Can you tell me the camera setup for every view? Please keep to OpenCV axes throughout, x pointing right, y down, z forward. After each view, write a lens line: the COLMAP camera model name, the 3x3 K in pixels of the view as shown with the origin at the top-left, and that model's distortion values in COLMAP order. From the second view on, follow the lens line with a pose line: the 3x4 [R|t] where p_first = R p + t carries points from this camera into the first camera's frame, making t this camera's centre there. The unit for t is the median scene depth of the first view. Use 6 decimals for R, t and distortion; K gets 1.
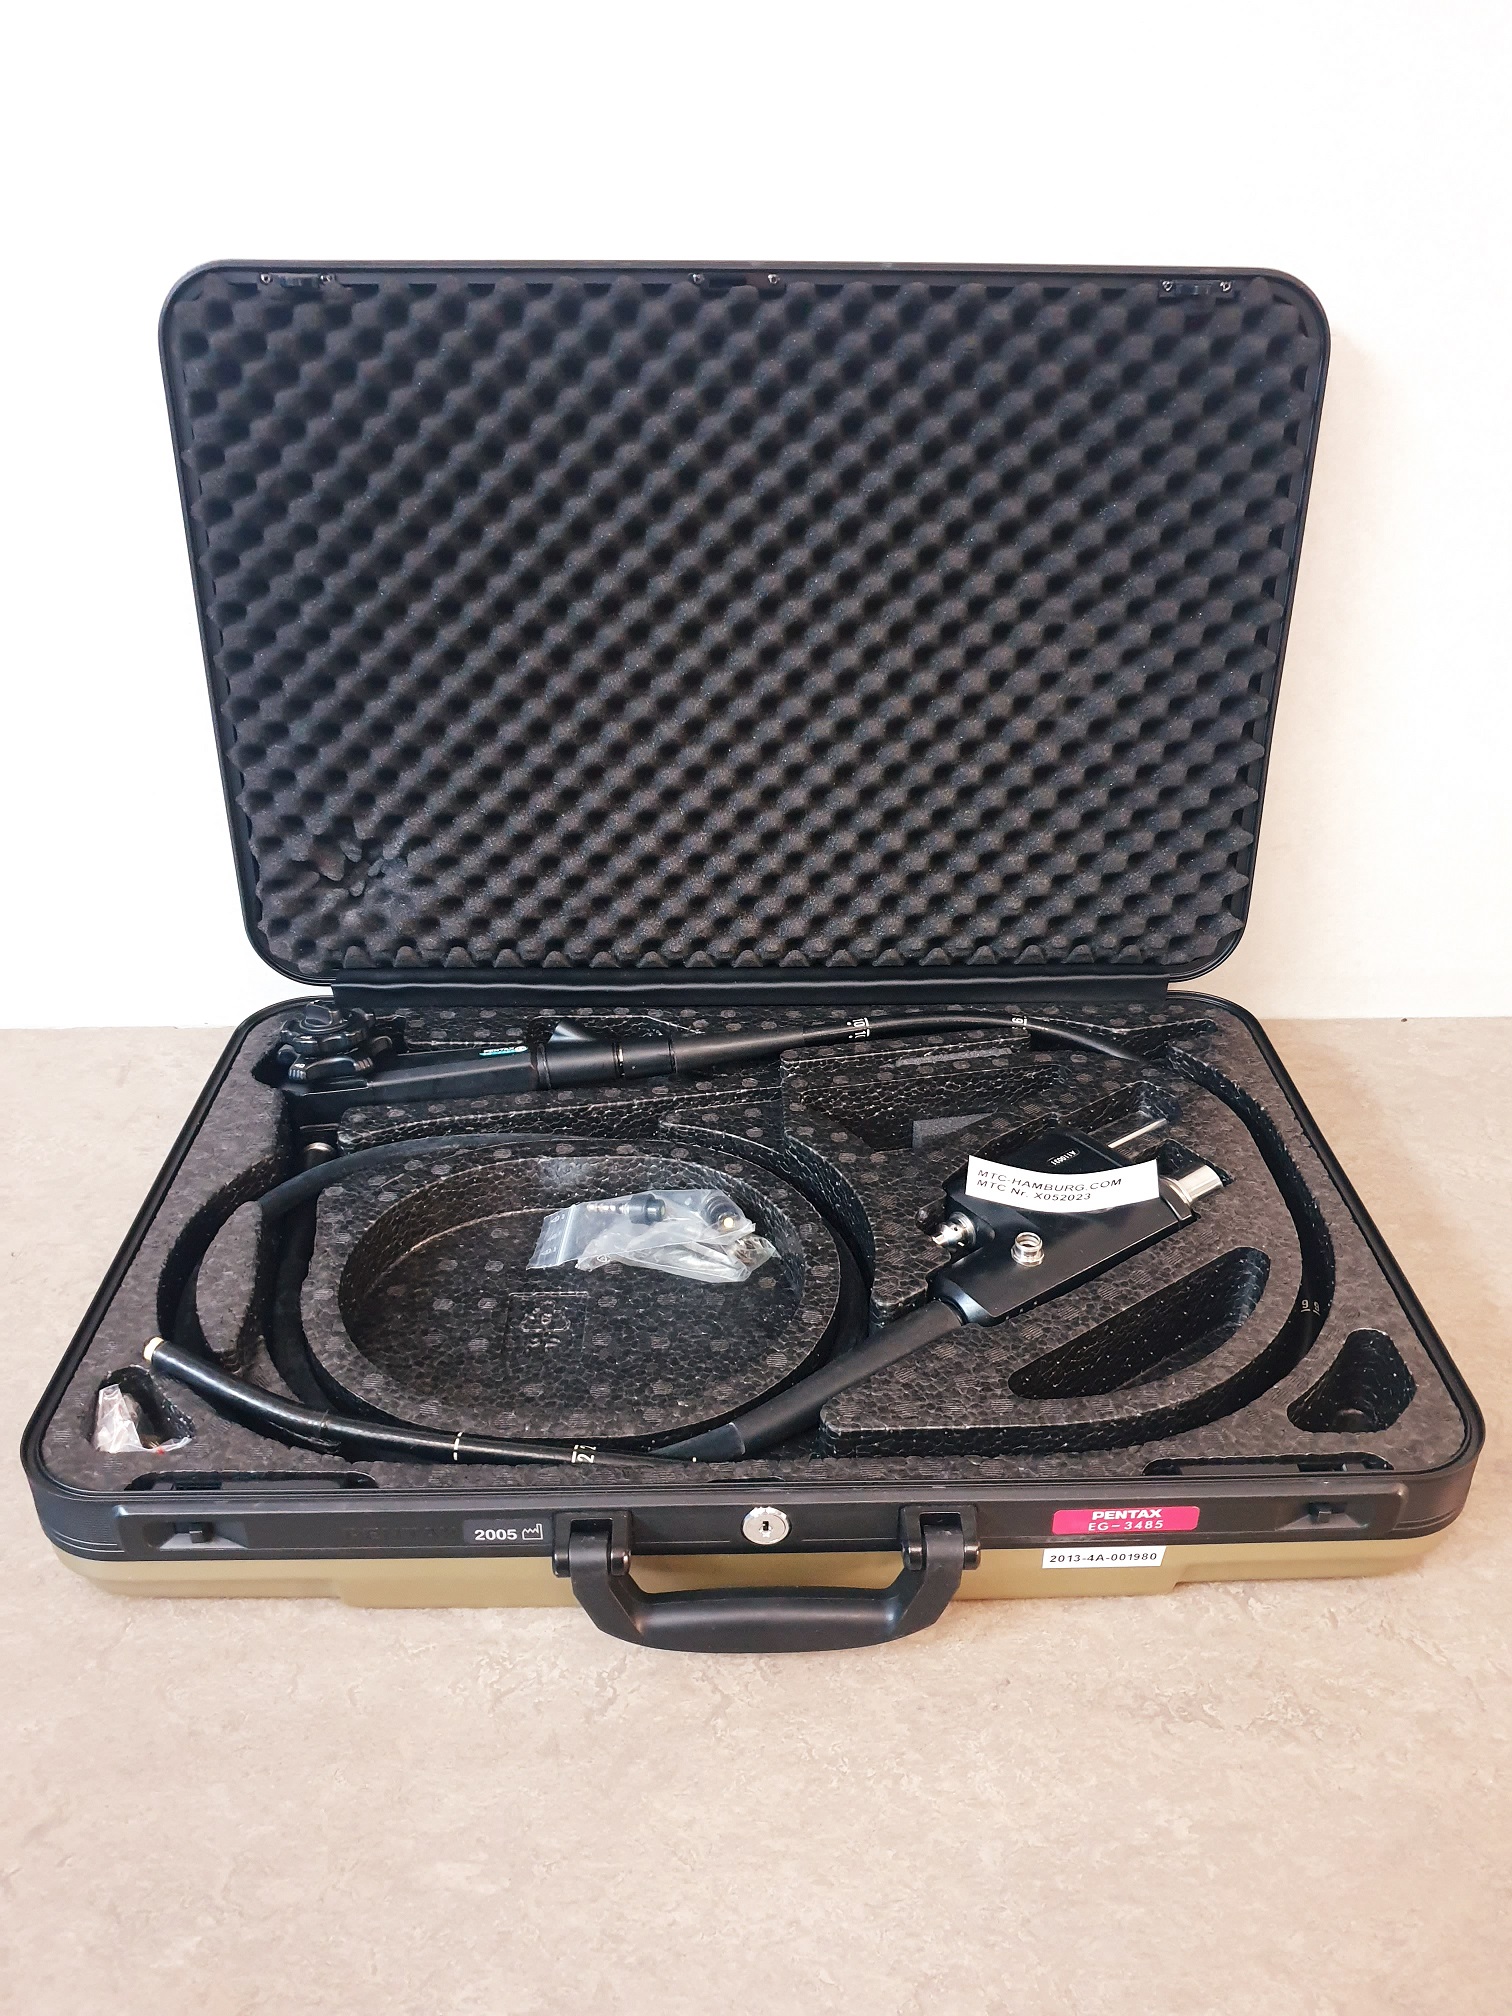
lens RADIAL K [[1584.4, 0, 756.0], [0, 1584.4, 1008.0], [0, 0, 1]] dist [-0.040288, 0.059733]
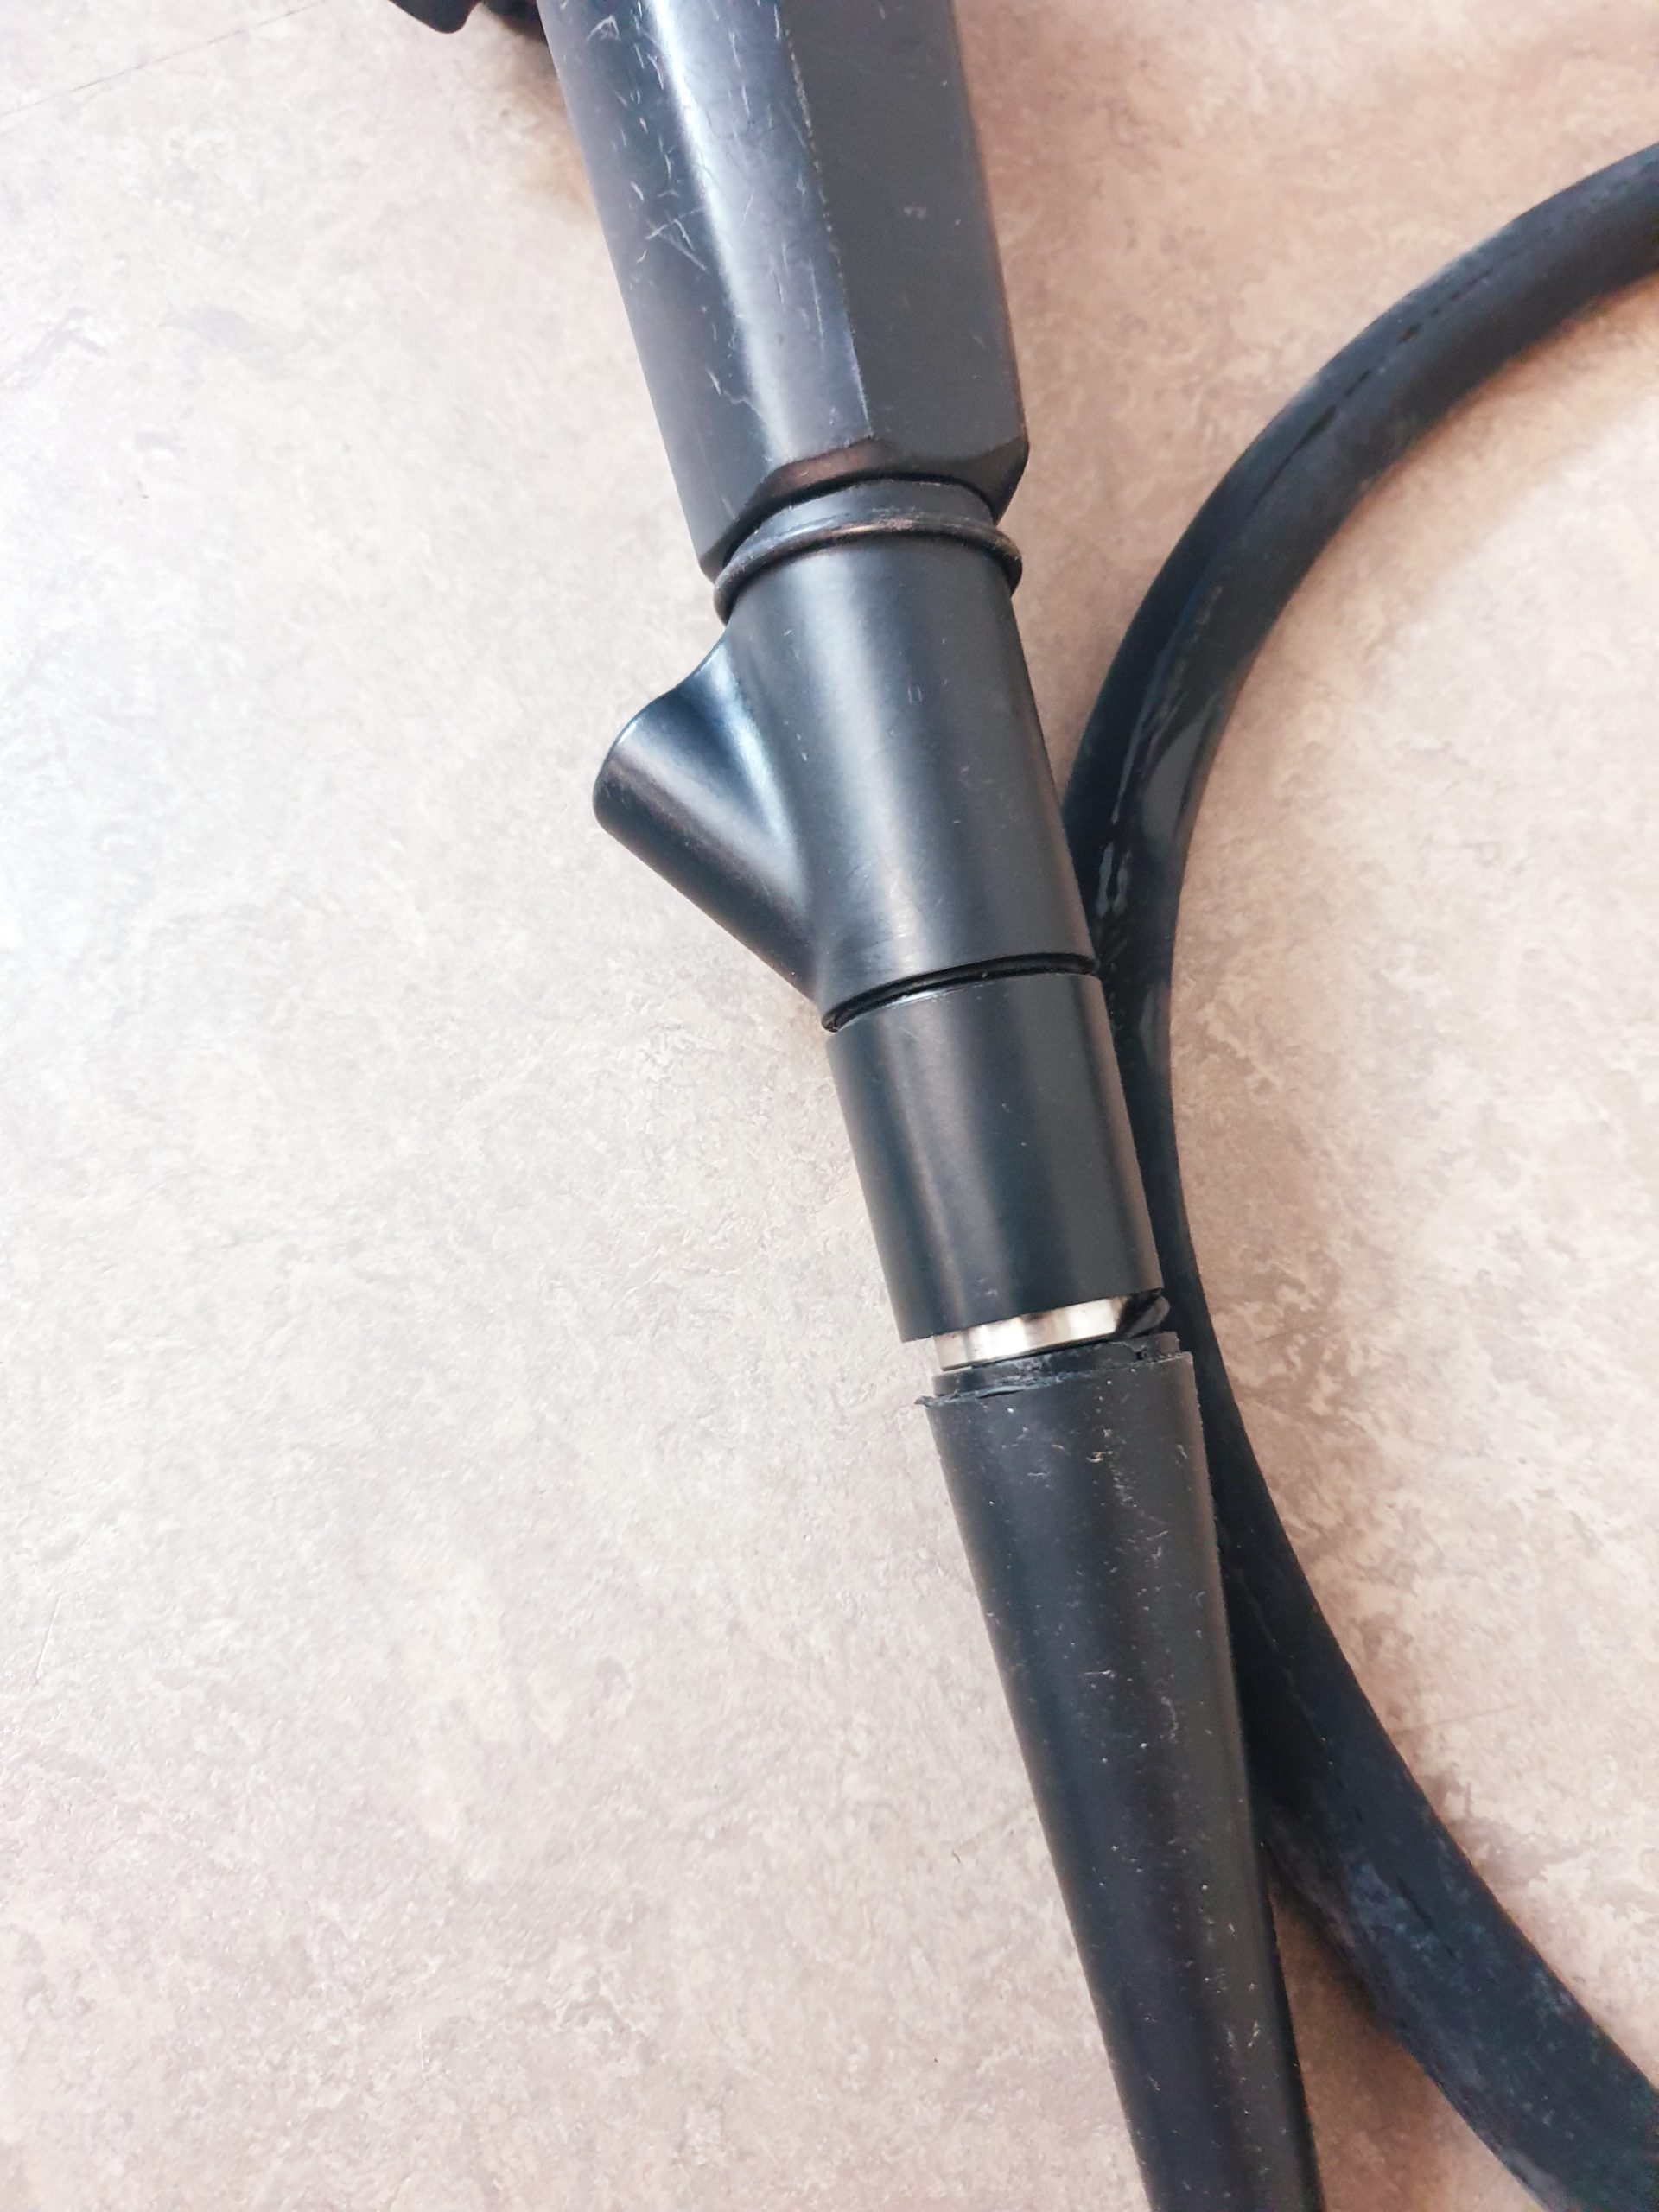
lens RADIAL K [[1738.4, 0, 829.5], [0, 1738.4, 1106.0], [0, 0, 1]] dist [-0.040288, 0.059733]
pose [[0.349432, 0.898355, -0.266186, -0.160508], [-0.490215, 0.417398, 0.765159, 0.240279], [0.798490, -0.136883, 0.586240, 0.822296]]
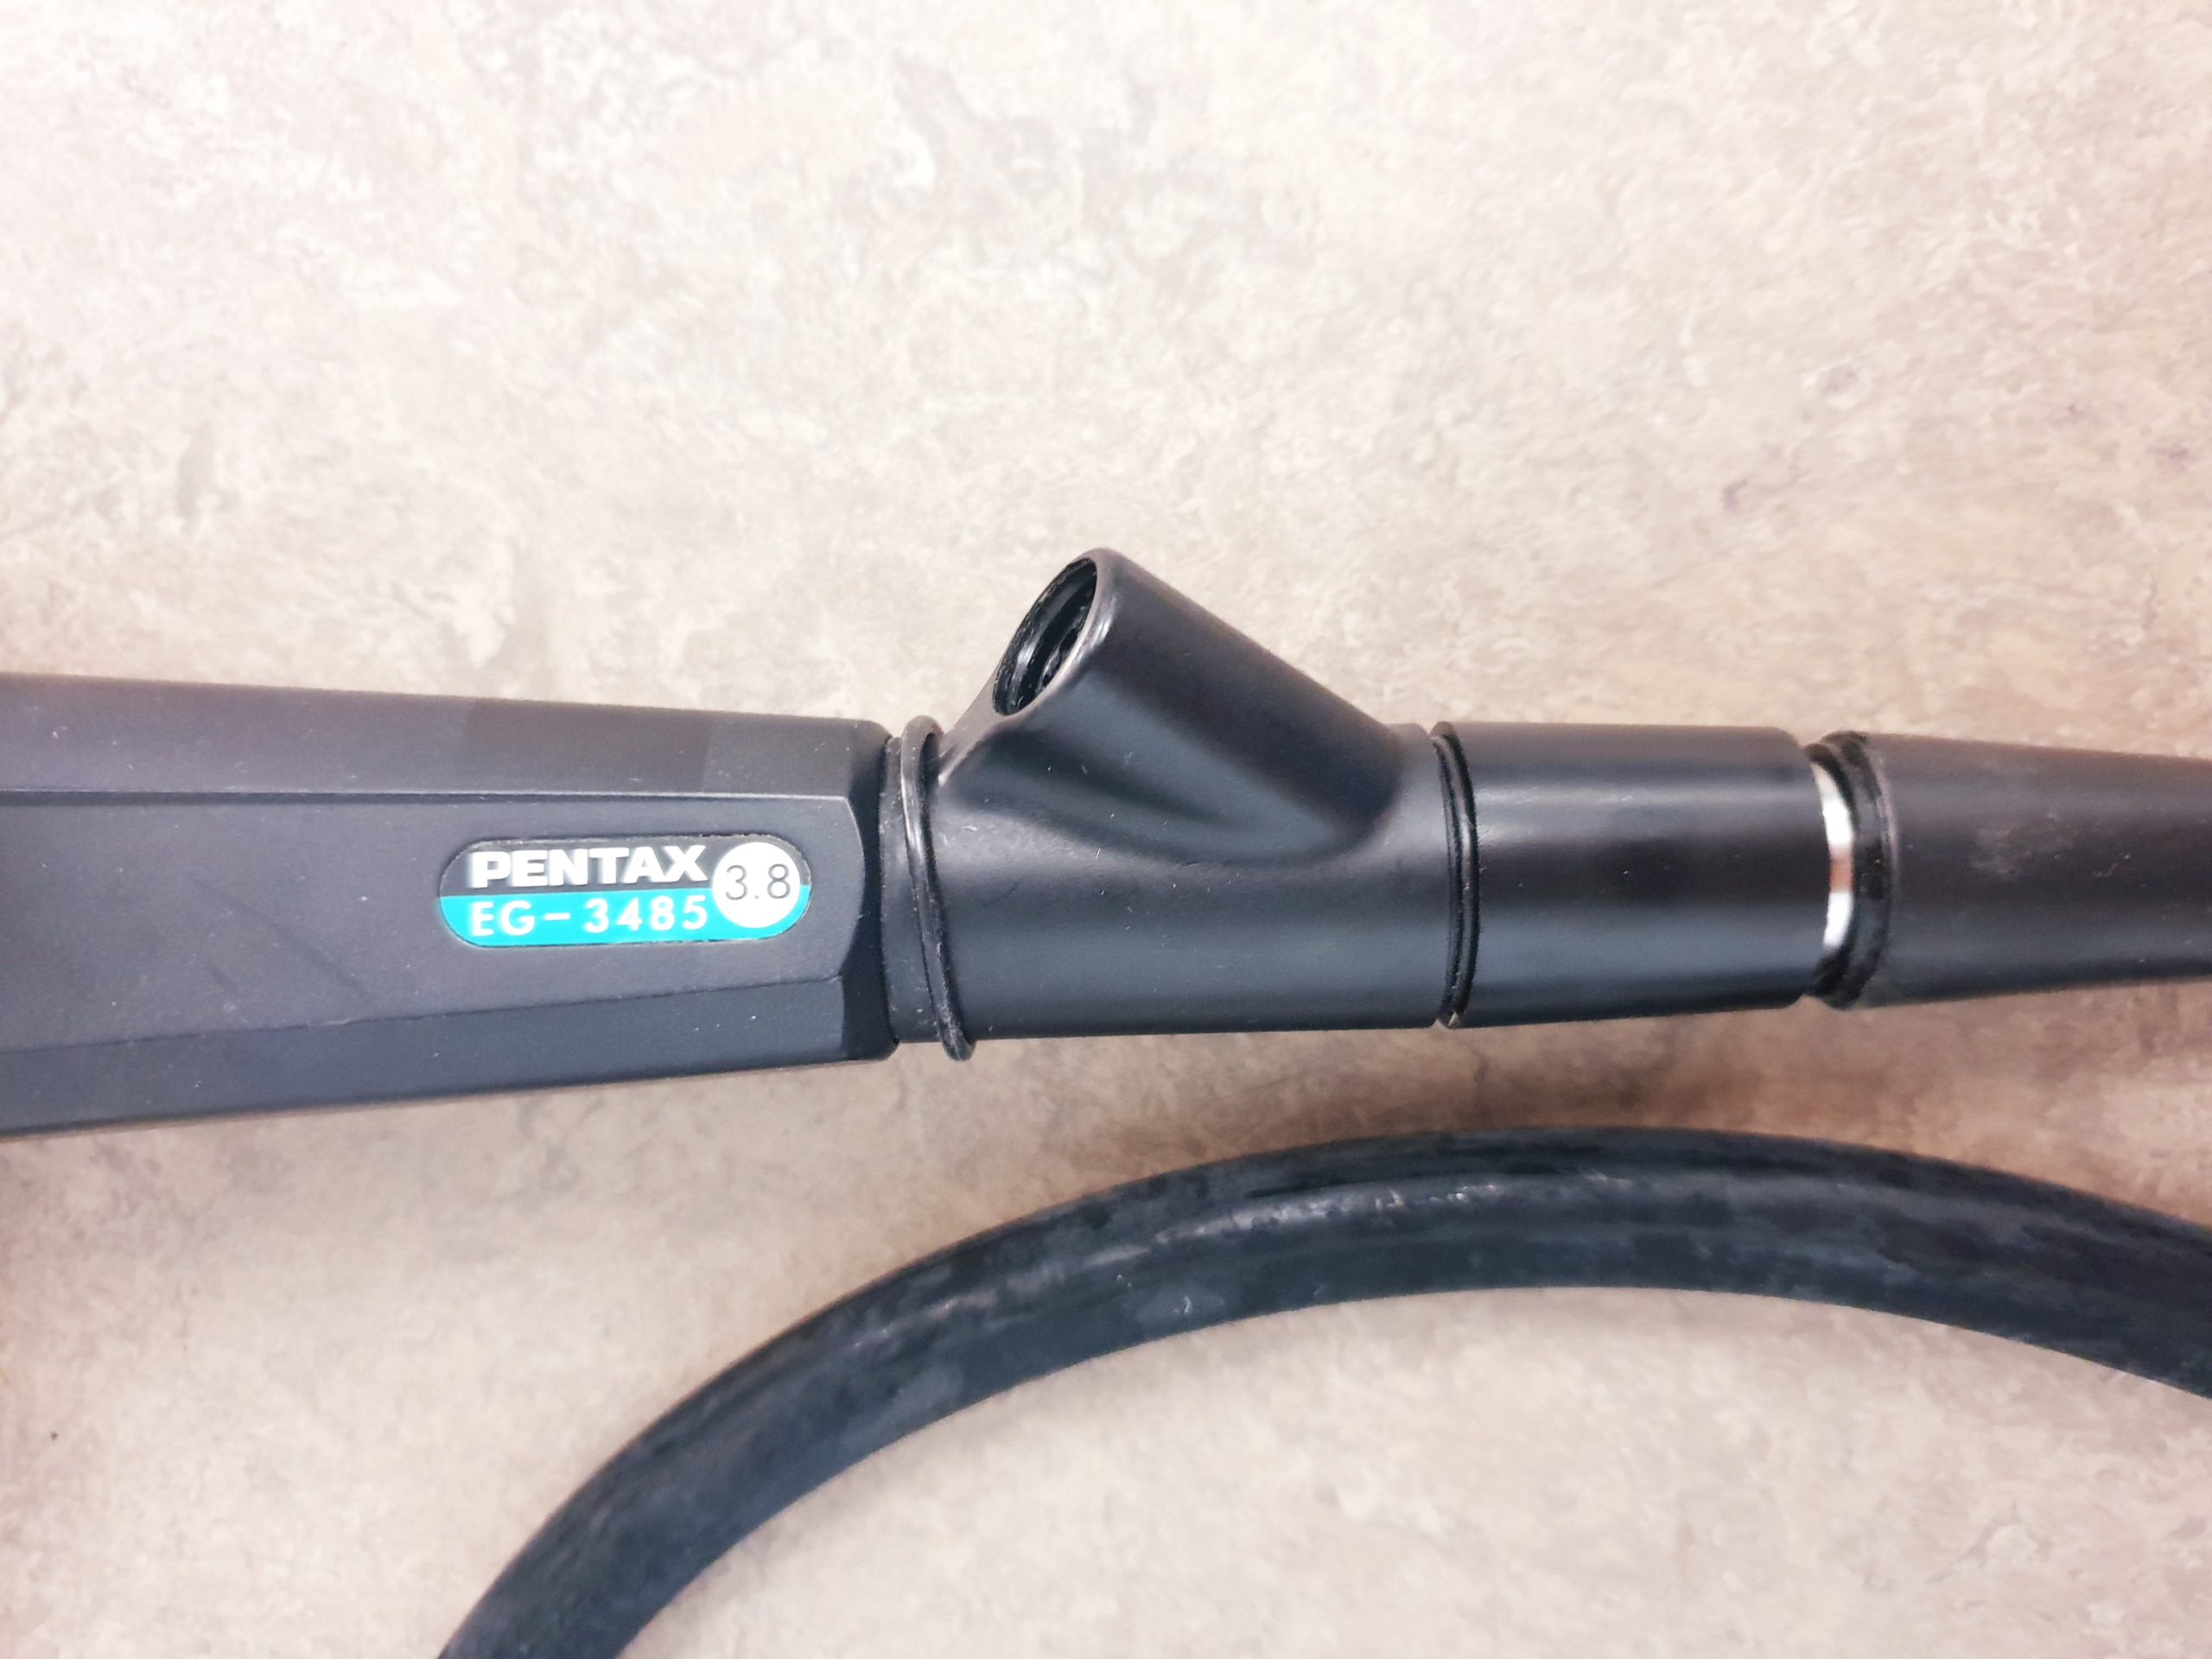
lens RADIAL K [[1744.0, 0, 1106.0], [0, 1744.0, 829.5], [0, 0, 1]] dist [-0.017096, -0.001524]
pose [[-0.969193, -0.237809, 0.064128, 0.224780], [0.193488, -0.573996, 0.795670, 0.197086], [-0.152408, 0.783566, 0.602326, 0.932657]]
